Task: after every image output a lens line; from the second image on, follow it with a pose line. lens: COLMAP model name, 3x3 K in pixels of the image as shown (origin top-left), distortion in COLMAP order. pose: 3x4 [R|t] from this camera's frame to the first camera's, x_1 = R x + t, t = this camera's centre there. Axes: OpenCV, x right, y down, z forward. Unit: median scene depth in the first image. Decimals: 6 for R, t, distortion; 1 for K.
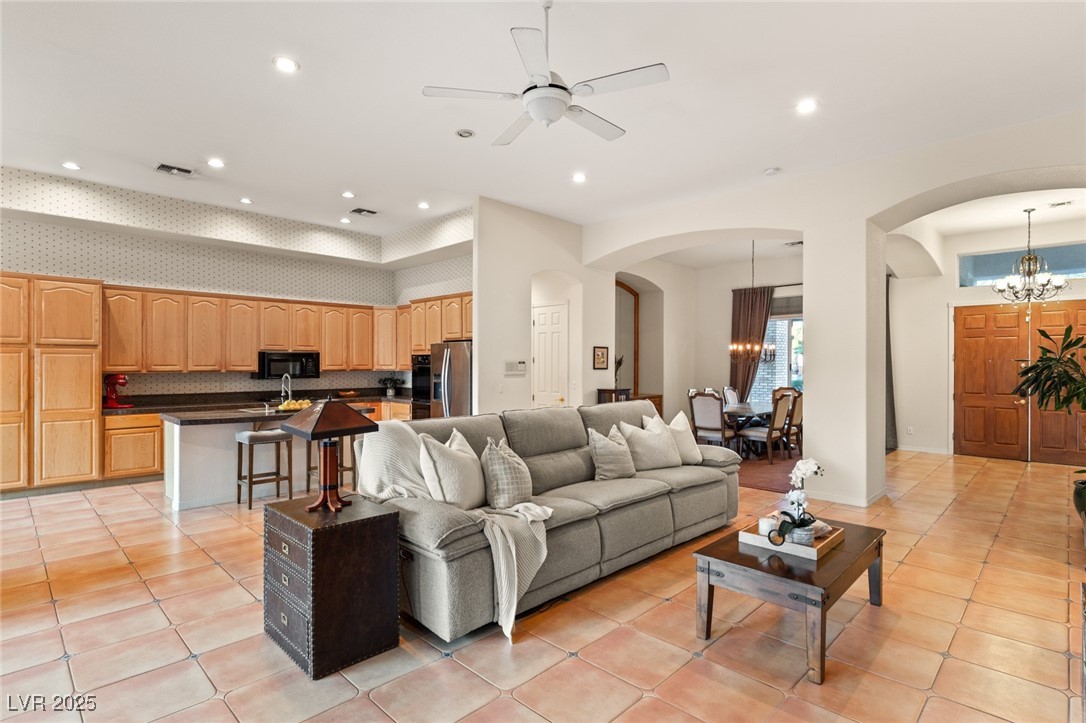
lens RADIAL K [[532.9, 0, 542.3], [0, 532.9, 366.3], [0, 0, 1]] dist [-0.006924, -0.000922]
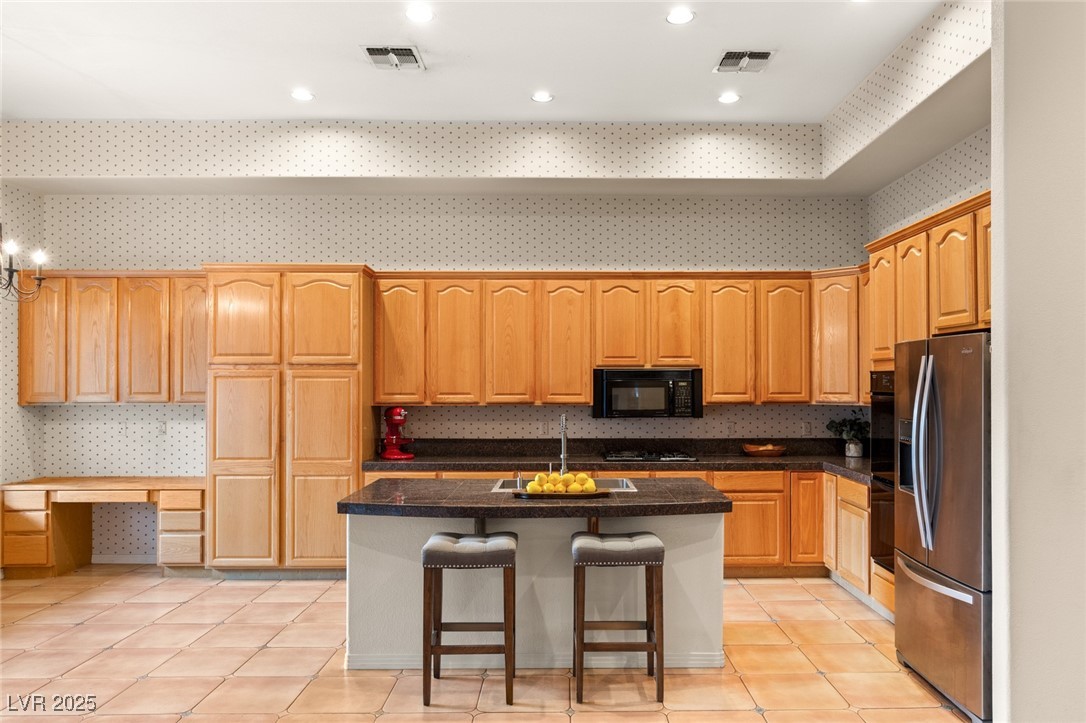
lens RADIAL K [[752.8, 0, 577.1], [0, 752.8, 378.2], [0, 0, 1]] dist [-0.001898, -0.001938]
pose [[0.715536, -0.005339, -0.698556, 0.010776], [-0.000292, 0.999968, -0.007942, -0.012158], [0.698576, 0.005887, 0.715512, 0.434976]]
